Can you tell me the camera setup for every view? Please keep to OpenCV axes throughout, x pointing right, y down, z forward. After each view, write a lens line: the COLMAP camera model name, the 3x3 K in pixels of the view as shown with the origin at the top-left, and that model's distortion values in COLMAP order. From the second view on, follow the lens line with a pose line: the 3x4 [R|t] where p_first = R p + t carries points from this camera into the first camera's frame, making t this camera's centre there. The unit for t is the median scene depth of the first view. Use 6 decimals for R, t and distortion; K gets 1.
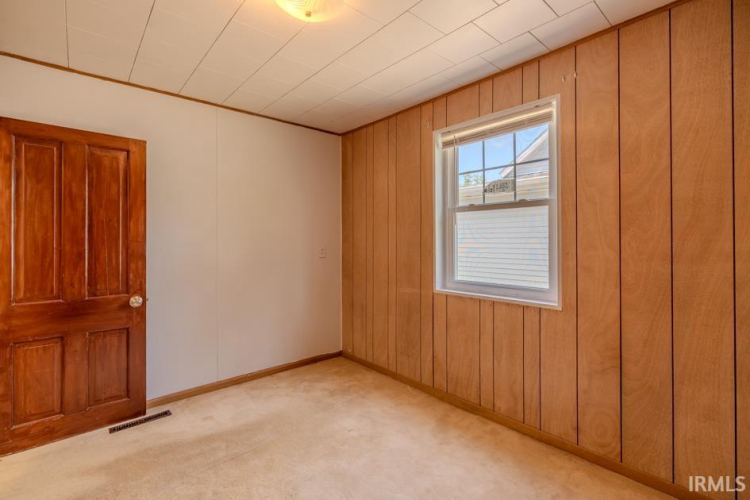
lens RADIAL K [[331.0, 0, 365.7], [0, 331.0, 237.7], [0, 0, 1]] dist [-0.004924, 0.000567]
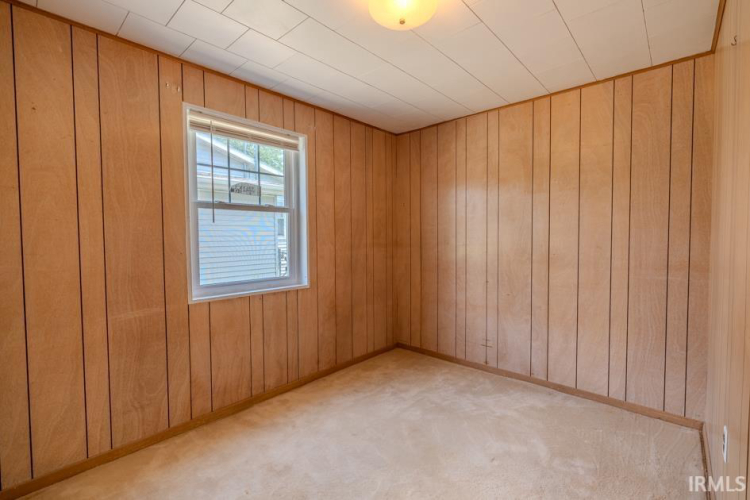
lens RADIAL K [[331.0, 0, 374.5], [0, 331.0, 250.8], [0, 0, 1]] dist [-0.004924, 0.000567]
pose [[-0.092708, -0.037789, 0.994976, -0.726803], [0.001041, 0.999275, 0.038050, 0.003570], [-0.995693, 0.004563, -0.092601, 0.708851]]
